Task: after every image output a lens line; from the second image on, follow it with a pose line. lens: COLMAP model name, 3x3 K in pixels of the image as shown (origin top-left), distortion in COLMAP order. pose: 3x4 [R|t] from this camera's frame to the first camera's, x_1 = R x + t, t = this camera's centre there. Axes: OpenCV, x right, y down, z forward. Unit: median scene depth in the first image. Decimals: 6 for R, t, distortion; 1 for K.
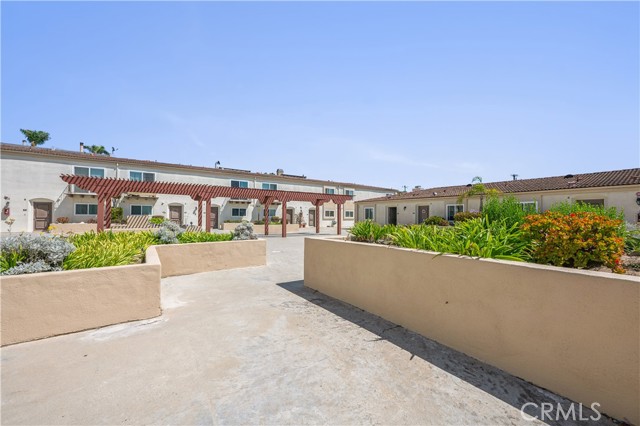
lens RADIAL K [[249.1, 0, 321.8], [0, 249.1, 216.1], [0, 0, 1]] dist [0.001084, 0.000150]
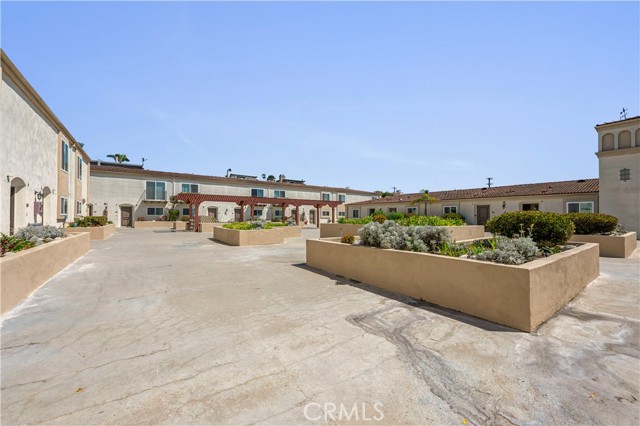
lens RADIAL K [[249.1, 0, 321.8], [0, 249.1, 216.1], [0, 0, 1]] dist [0.001084, 0.000150]
pose [[0.999808, -0.003567, 0.019248, -0.017964], [0.003523, 0.999991, 0.002312, -0.000299], [-0.019256, -0.002244, 0.999812, -0.333857]]
